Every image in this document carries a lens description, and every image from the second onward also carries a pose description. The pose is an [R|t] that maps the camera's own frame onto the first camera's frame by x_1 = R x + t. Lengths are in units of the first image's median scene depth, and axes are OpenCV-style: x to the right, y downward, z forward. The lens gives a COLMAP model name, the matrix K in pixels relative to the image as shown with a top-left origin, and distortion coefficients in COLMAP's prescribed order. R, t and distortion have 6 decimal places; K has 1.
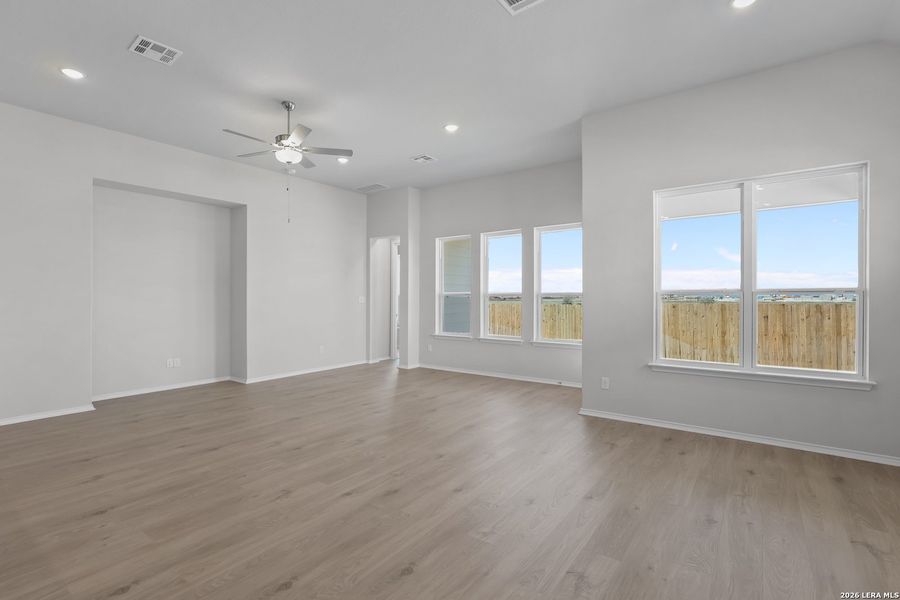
lens RADIAL K [[418.1, 0, 444.7], [0, 418.1, 302.4], [0, 0, 1]] dist [-0.001522, 0.000279]
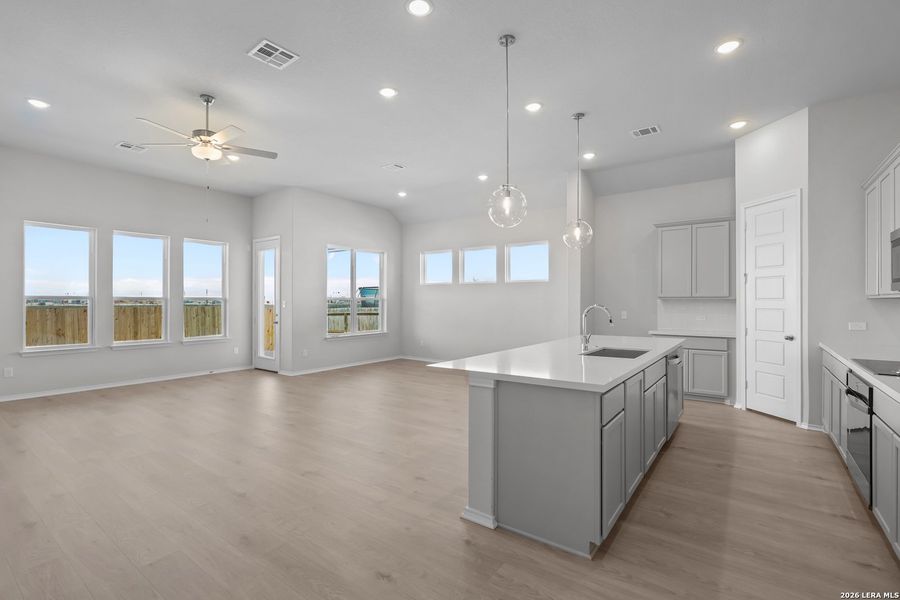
lens RADIAL K [[414.3, 0, 450.0], [0, 414.3, 300.0], [0, 0, 1]] dist [-0.003523, -0.000129]
pose [[-0.007432, 0.004540, 0.999962, -1.311328], [0.010878, 0.999931, -0.004459, -0.003675], [-0.999913, 0.010844, -0.007481, 0.453977]]
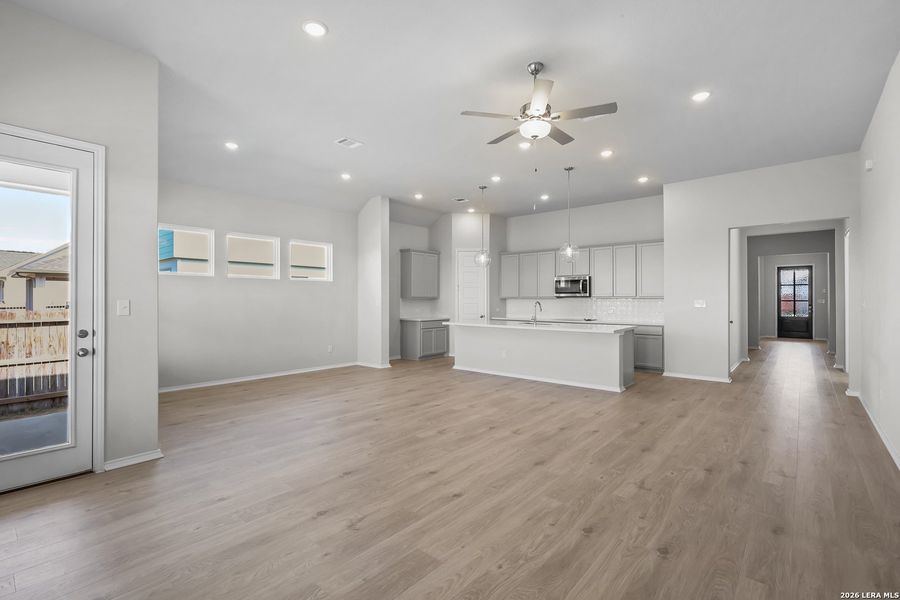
lens RADIAL K [[413.5, 0, 445.5], [0, 413.5, 298.3], [0, 0, 1]] dist [-0.000410, -0.000288]
pose [[-0.997780, 0.001429, 0.066583, -0.250842], [0.002078, 0.999951, 0.009670, -0.024214], [-0.066566, 0.009786, -0.997734, 1.819153]]
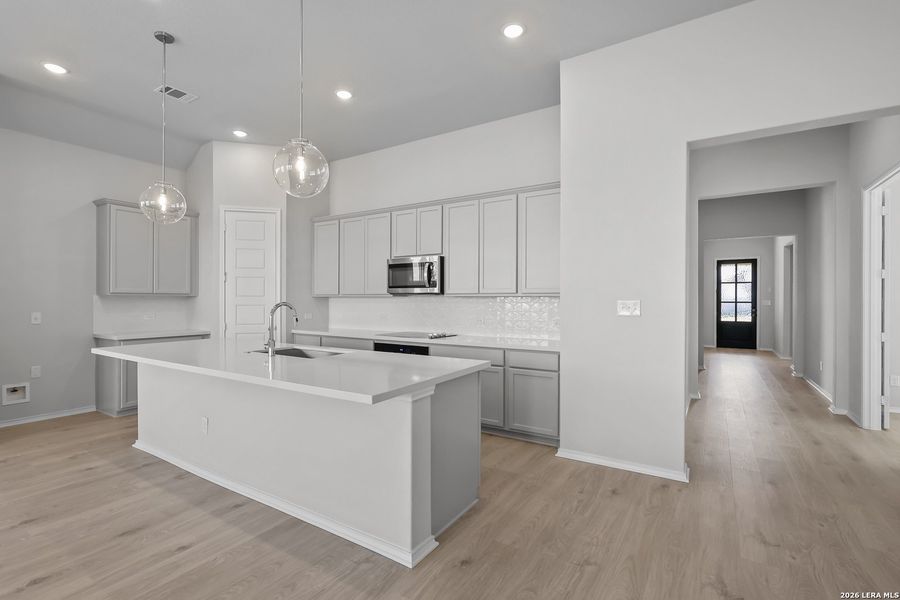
lens RADIAL K [[416.7, 0, 450.2], [0, 416.7, 301.8], [0, 0, 1]] dist [-0.000804, 0.000614]
pose [[-0.996806, -0.001820, -0.079846, -0.734487], [-0.003182, 0.999852, 0.016932, -0.008994], [0.079804, 0.017132, -0.996663, 0.902317]]
